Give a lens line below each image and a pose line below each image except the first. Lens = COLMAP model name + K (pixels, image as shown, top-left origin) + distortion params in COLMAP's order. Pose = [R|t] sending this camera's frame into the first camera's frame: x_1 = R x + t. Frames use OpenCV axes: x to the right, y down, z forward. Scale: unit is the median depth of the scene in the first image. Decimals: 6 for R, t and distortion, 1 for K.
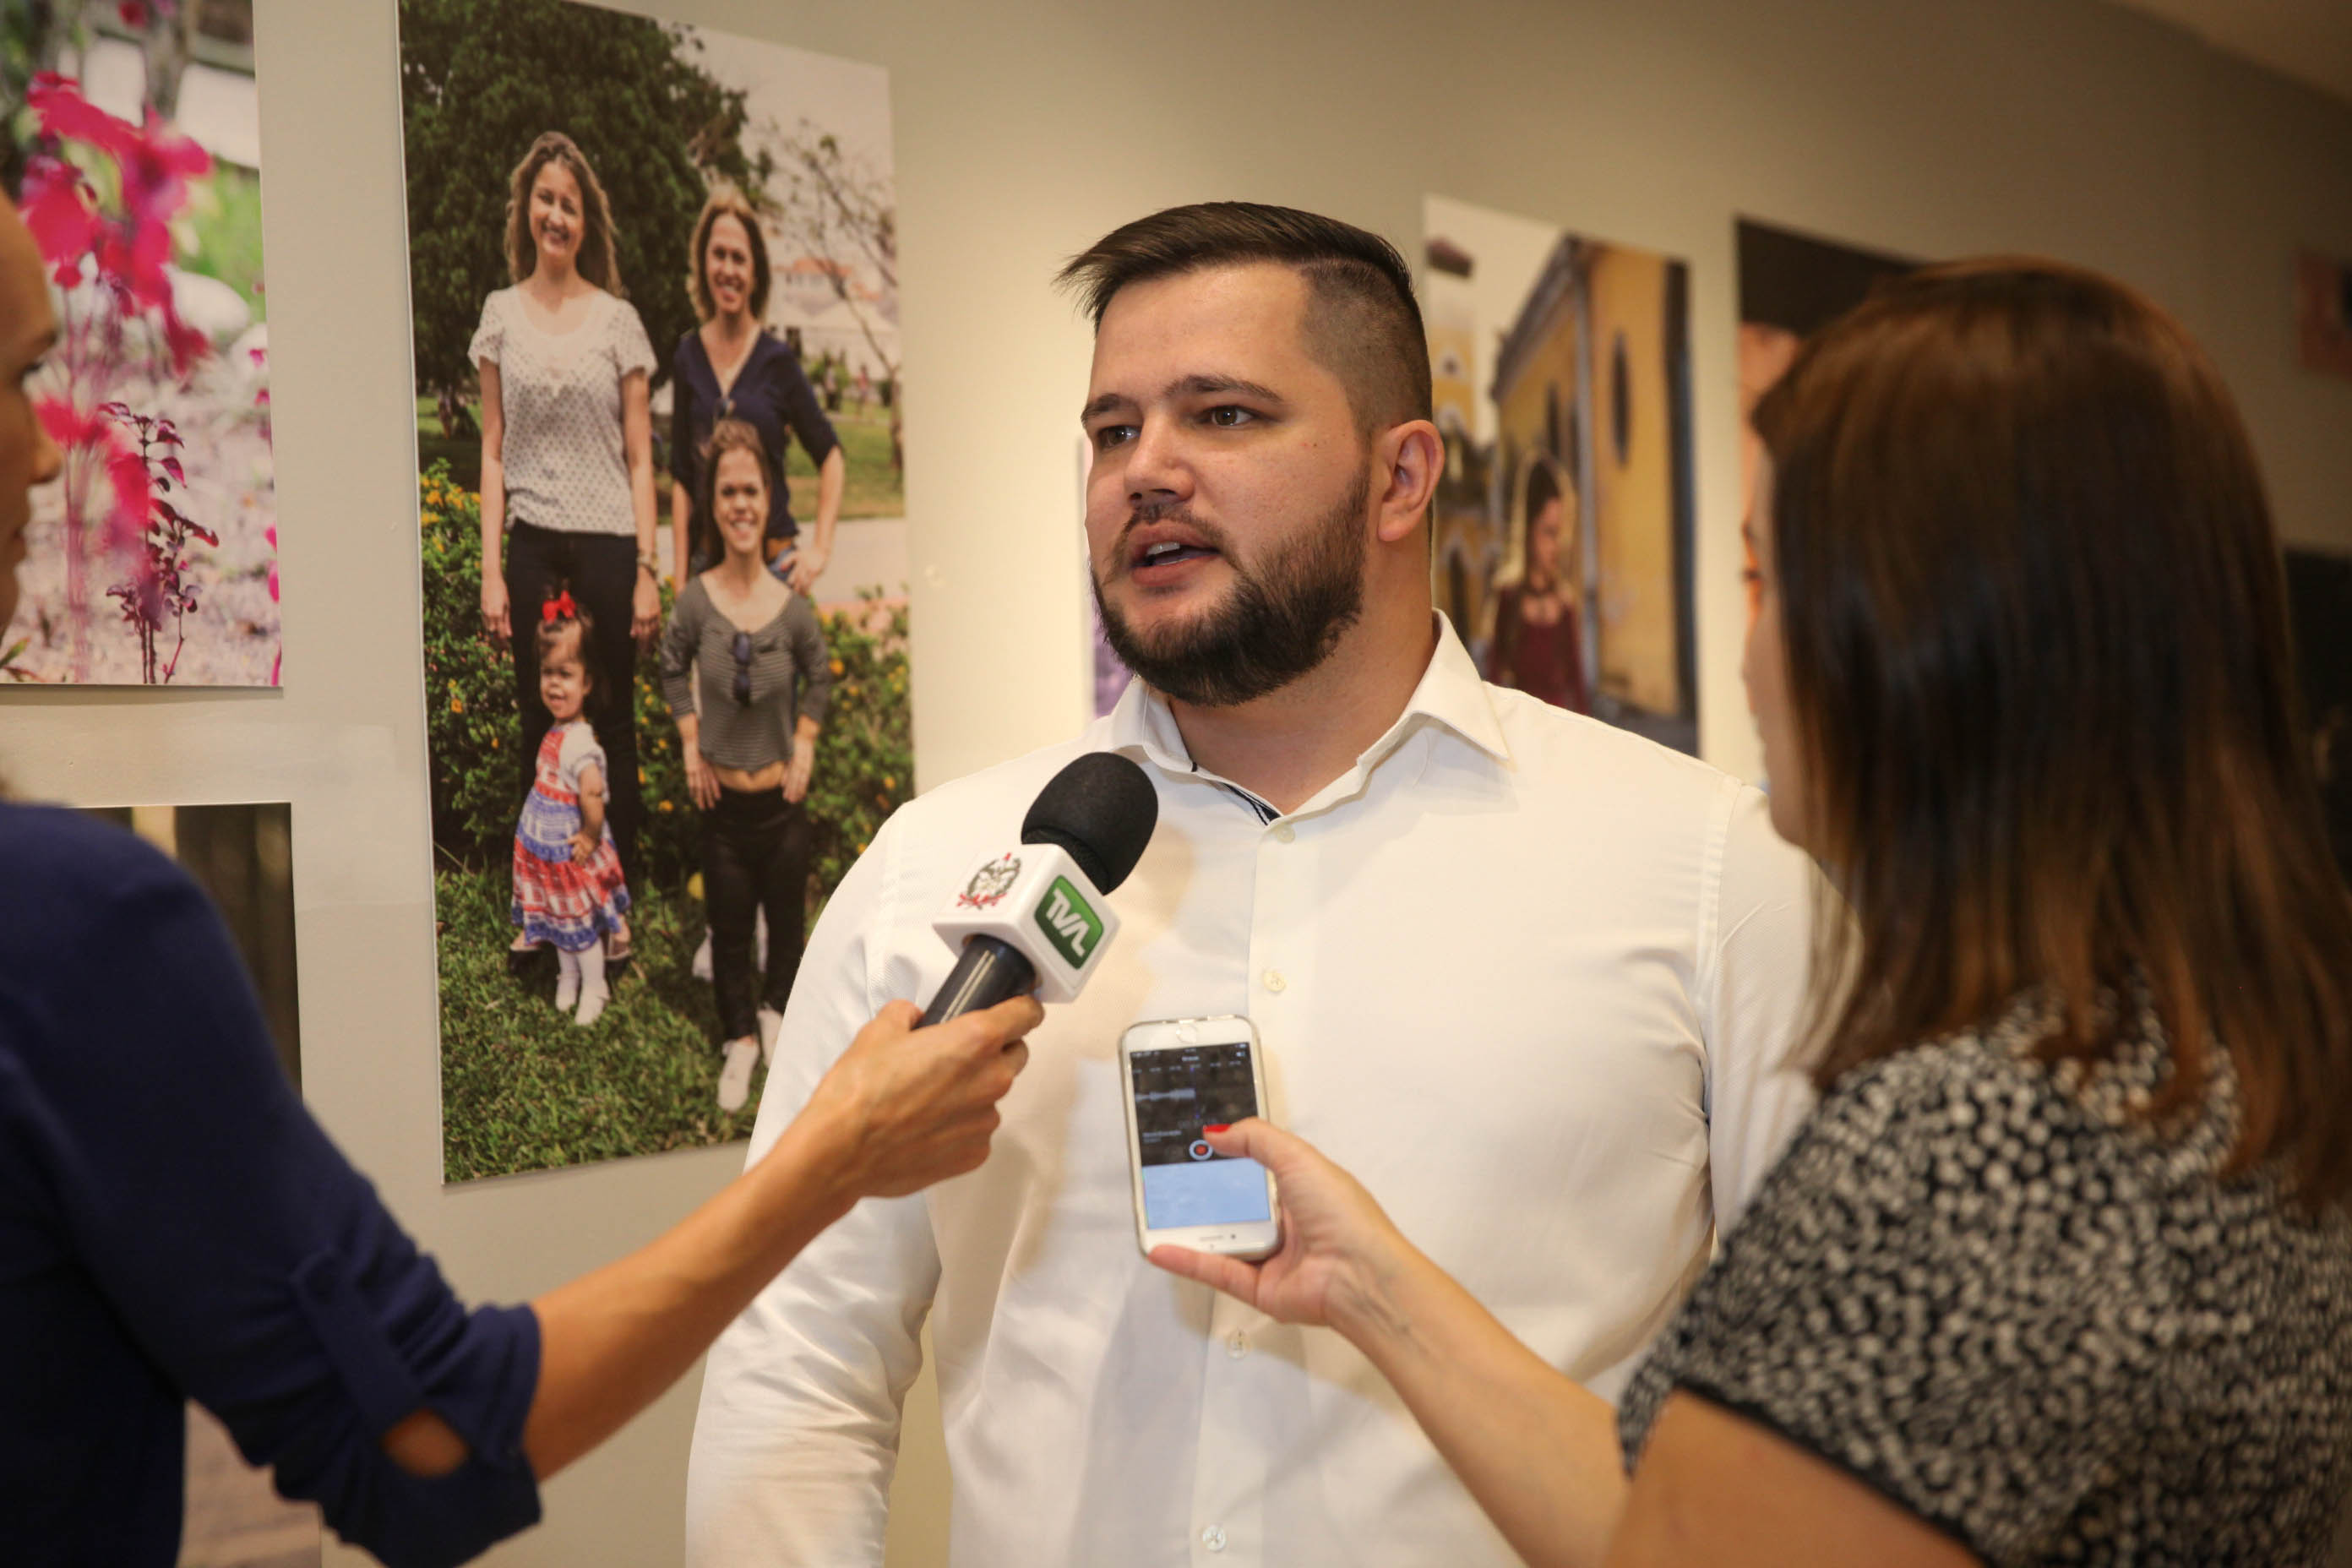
lens RADIAL K [[4201.9, 0, 1176.4], [0, 4201.9, 808.3], [0, 0, 1]] dist [0.190468, 0.000000]
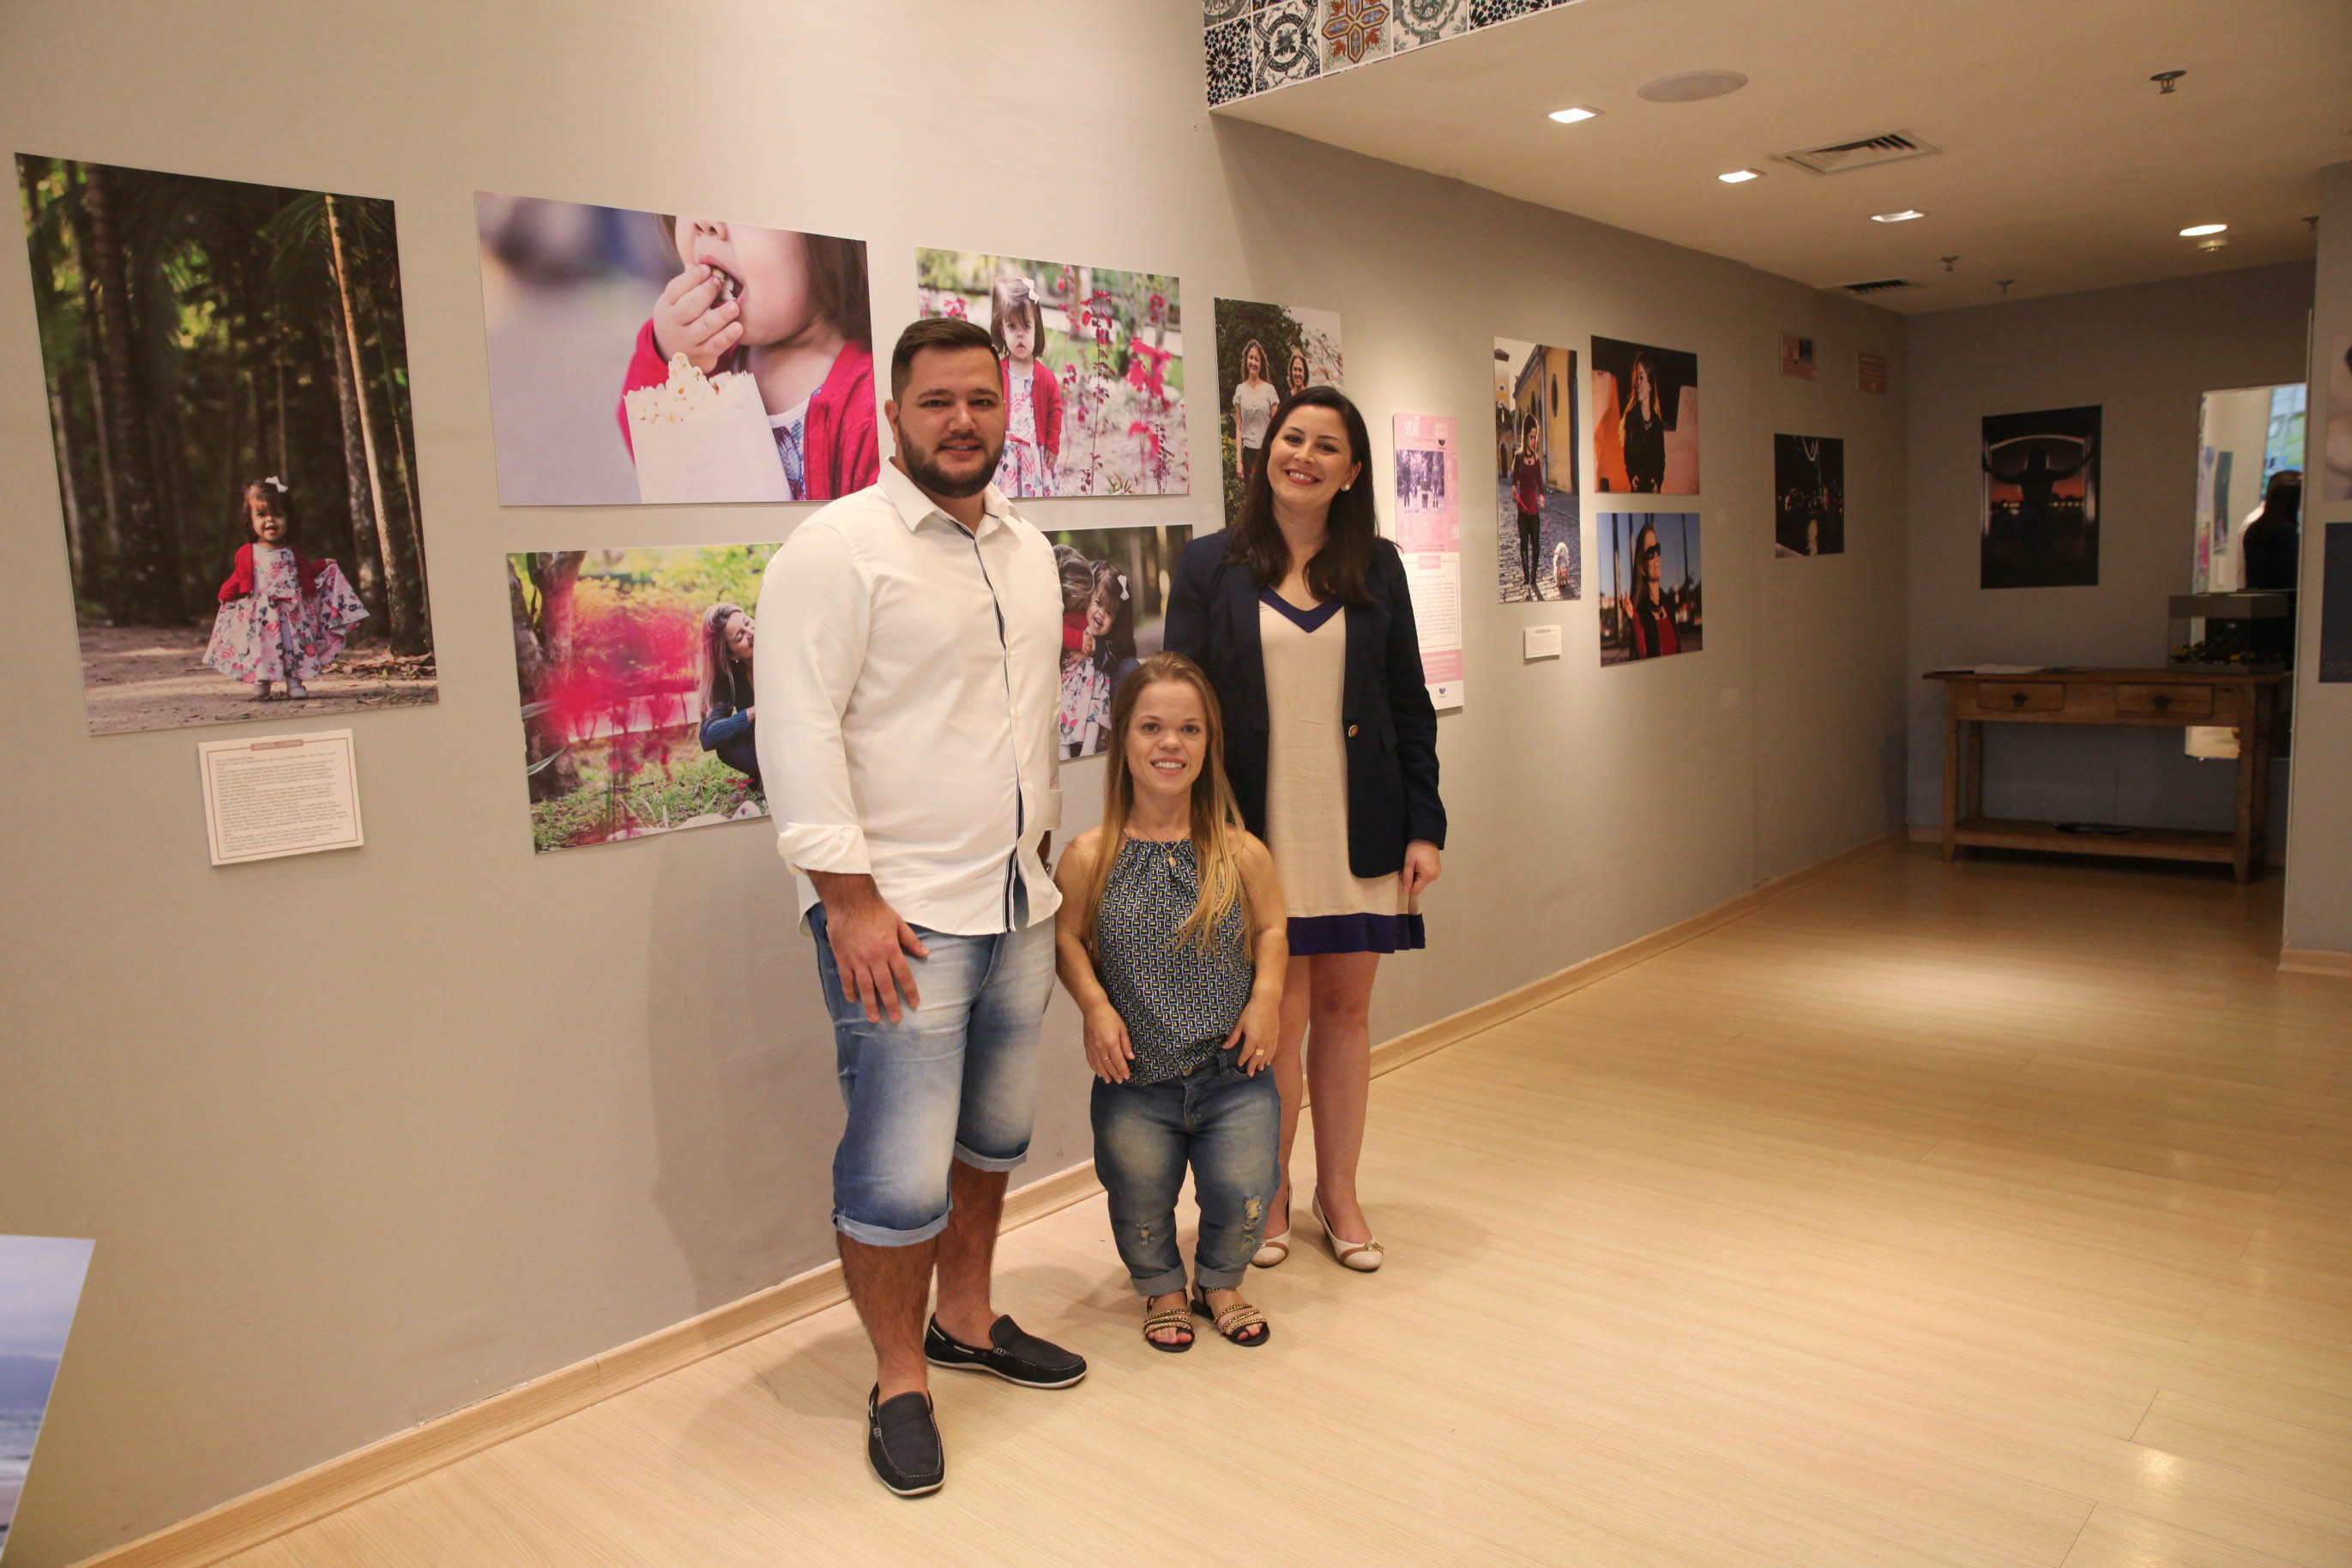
lens RADIAL K [[1612.6, 0, 1153.5], [0, 1612.6, 800.1], [0, 0, 1]] dist [-0.117869, 0.086279]
pose [[0.989030, 0.007400, -0.147530, -0.025157], [0.017583, 0.985745, 0.167323, 0.000771], [0.146666, -0.168081, 0.974801, -0.422499]]
